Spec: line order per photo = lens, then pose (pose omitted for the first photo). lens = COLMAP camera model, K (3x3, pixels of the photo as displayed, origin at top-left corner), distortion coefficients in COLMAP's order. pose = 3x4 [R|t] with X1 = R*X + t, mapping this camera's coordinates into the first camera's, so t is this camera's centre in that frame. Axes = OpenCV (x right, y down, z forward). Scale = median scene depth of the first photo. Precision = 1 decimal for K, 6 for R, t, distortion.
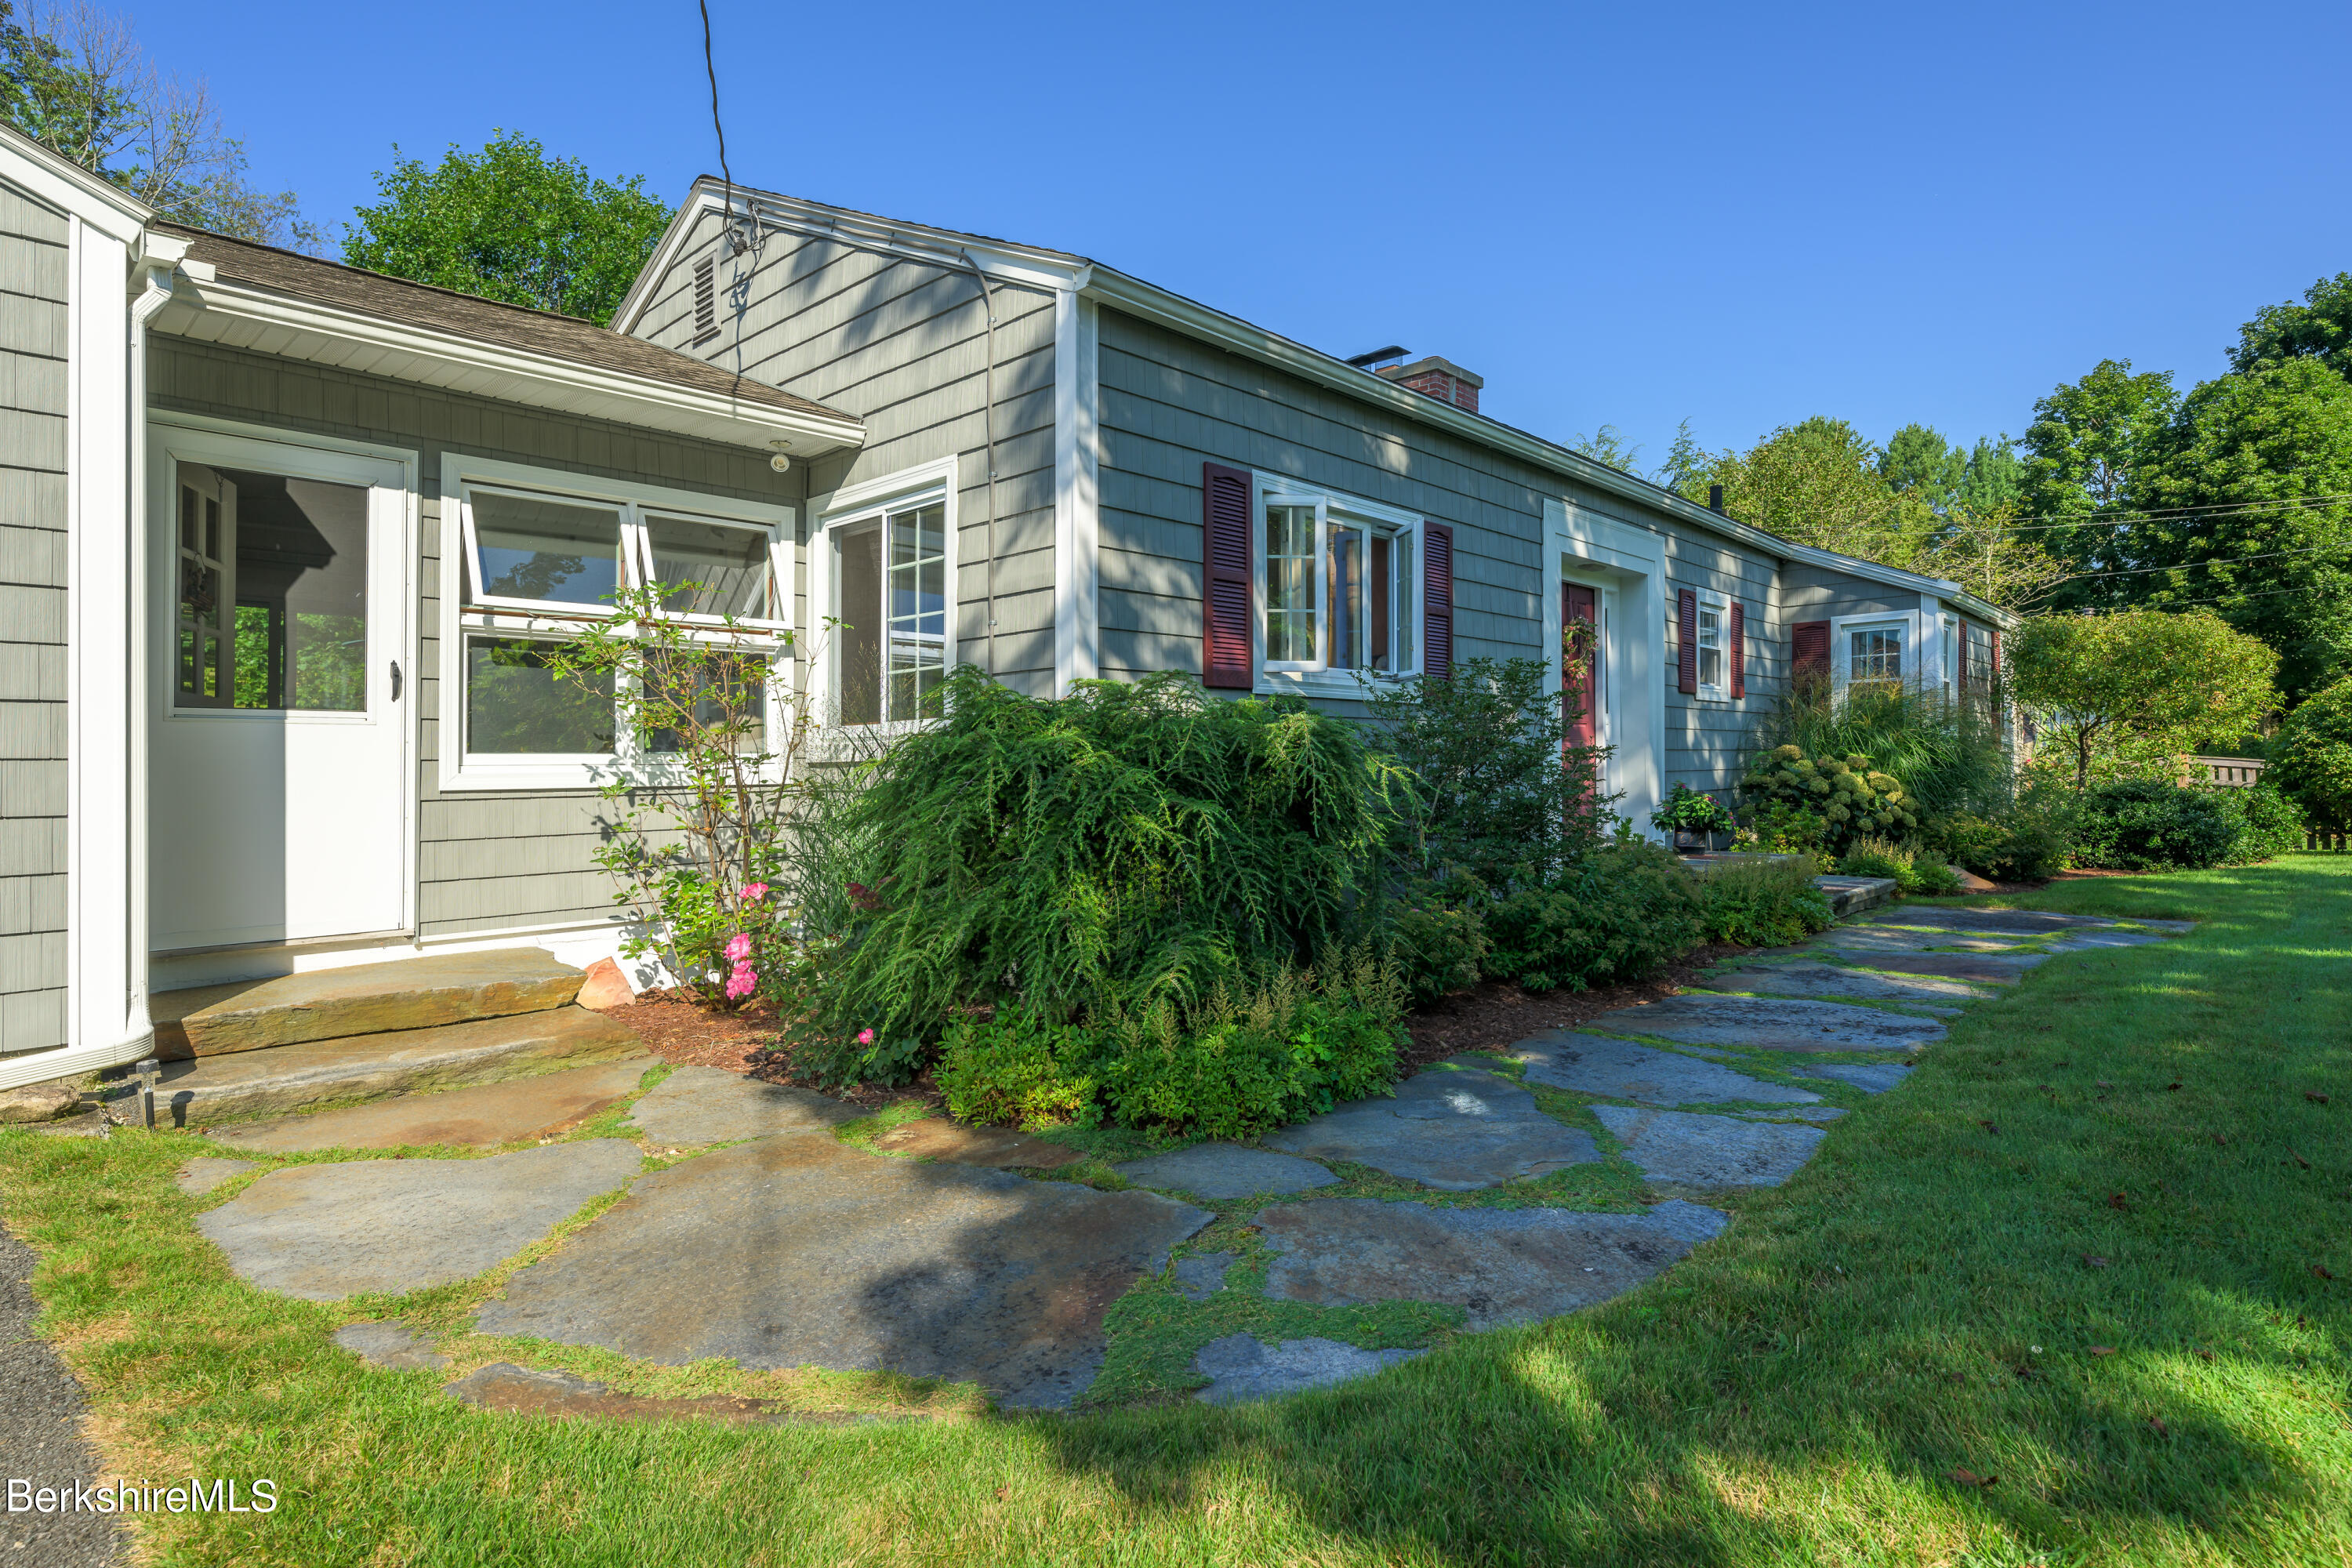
lens RADIAL K [[1224.3, 0, 1175.8], [0, 1224.3, 762.1], [0, 0, 1]] dist [-0.001296, -0.000040]
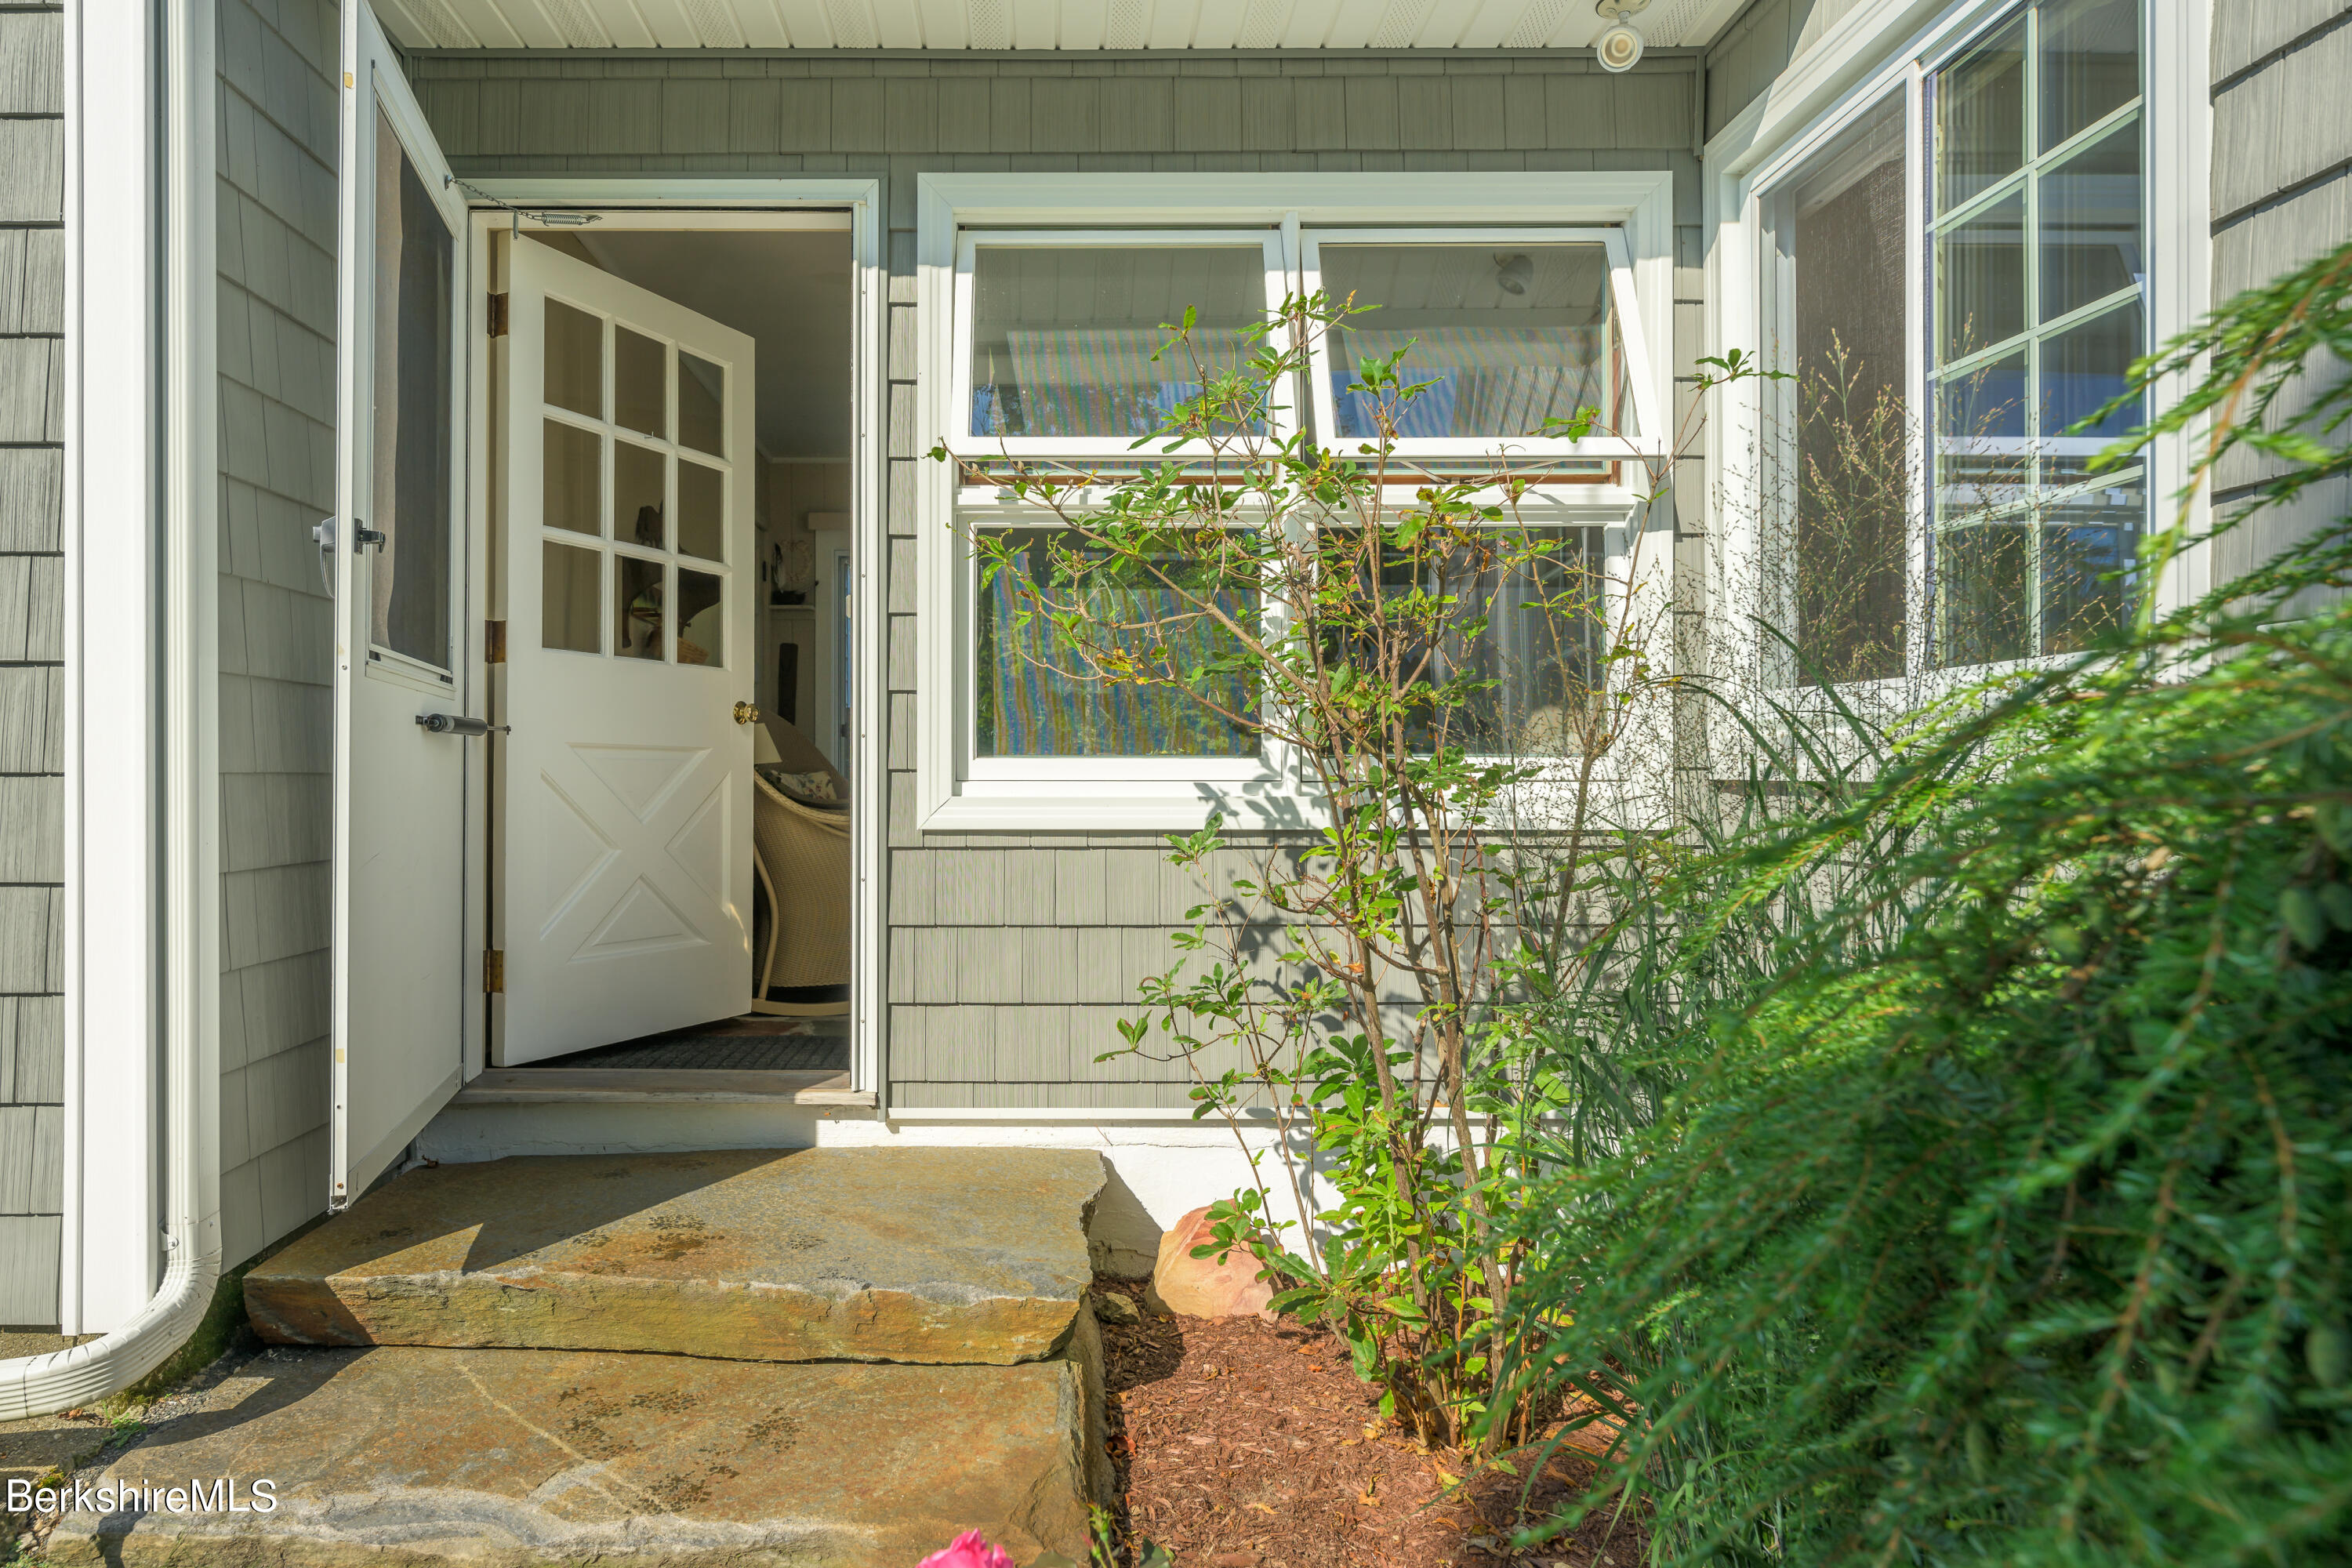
lens RADIAL K [[1177.3, 0, 1154.7], [0, 1177.3, 740.5], [0, 0, 1]] dist [-0.004212, -0.000034]
pose [[0.679614, -0.010117, -0.733500, -0.152240], [-0.004144, 0.999836, -0.017630, -0.005770], [0.733558, 0.015021, 0.679461, 0.660327]]
